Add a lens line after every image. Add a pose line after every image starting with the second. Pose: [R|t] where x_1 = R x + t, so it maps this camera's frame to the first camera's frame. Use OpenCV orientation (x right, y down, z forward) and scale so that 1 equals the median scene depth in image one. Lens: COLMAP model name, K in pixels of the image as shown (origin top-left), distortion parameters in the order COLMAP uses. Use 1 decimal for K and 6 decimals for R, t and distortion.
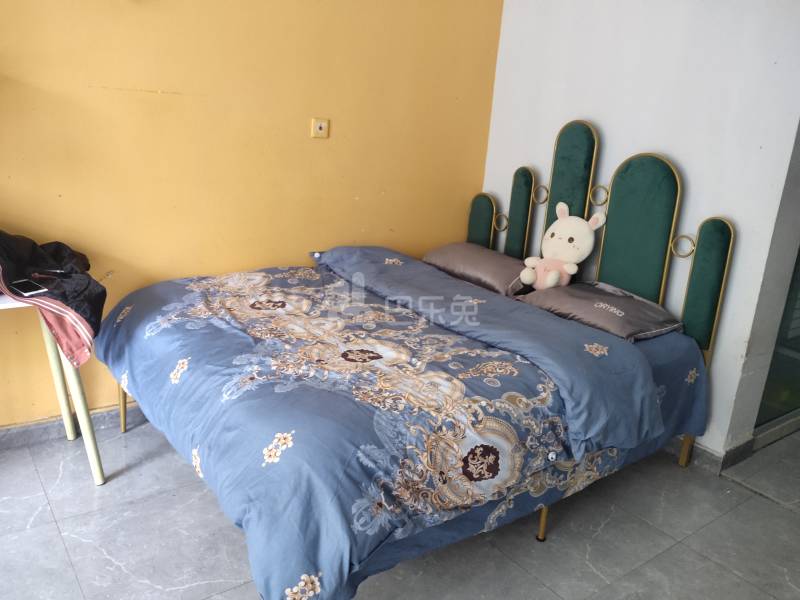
lens RADIAL K [[640.3, 0, 396.5], [0, 640.3, 299.9], [0, 0, 1]] dist [0.053950, -0.125483]
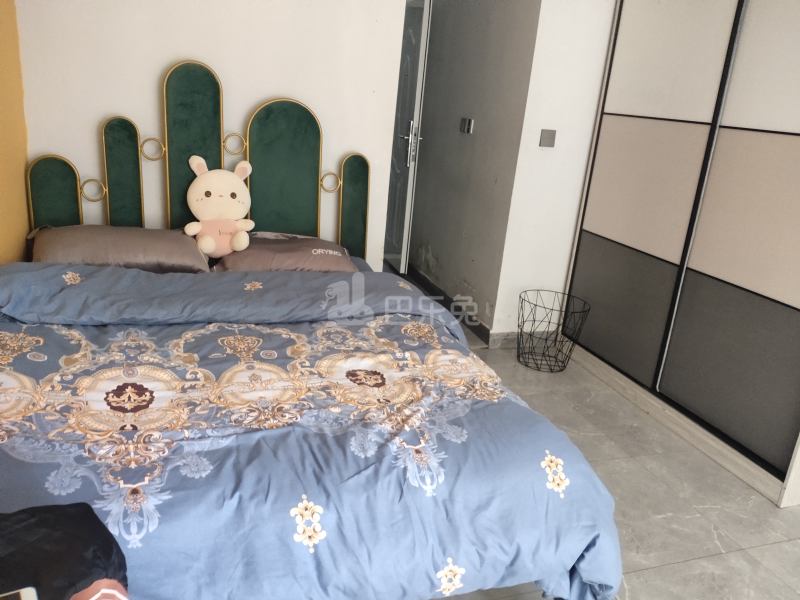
lens RADIAL K [[640.3, 0, 396.5], [0, 640.3, 299.9], [0, 0, 1]] dist [0.053950, -0.125483]
pose [[0.311683, -0.341377, 0.886744, -0.688106], [0.198556, 0.936029, 0.290560, -0.225246], [-0.929209, 0.085506, 0.359527, 0.581527]]
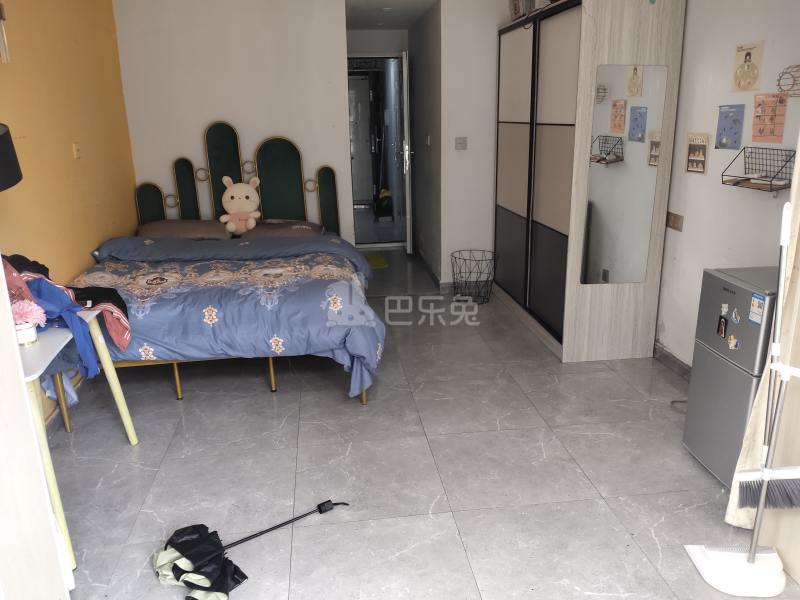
lens RADIAL K [[640.3, 0, 396.5], [0, 640.3, 299.9], [0, 0, 1]] dist [0.053950, -0.125483]
pose [[0.492702, -0.329870, 0.805252, -1.148834], [0.299721, 0.933074, 0.198845, -0.080310], [-0.816953, 0.143380, 0.558596, -0.180829]]
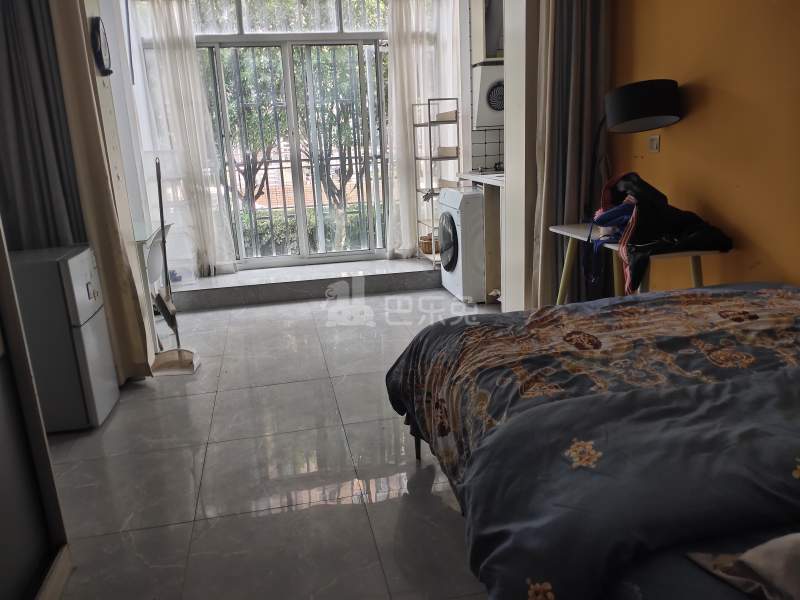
lens RADIAL K [[640.3, 0, 396.5], [0, 640.3, 299.9], [0, 0, 1]] dist [0.053950, -0.125483]
pose [[-0.431464, 0.172579, -0.885469, 0.838111], [-0.235189, 0.926070, 0.295094, -0.174733], [0.870933, 0.335575, -0.358977, 0.977397]]
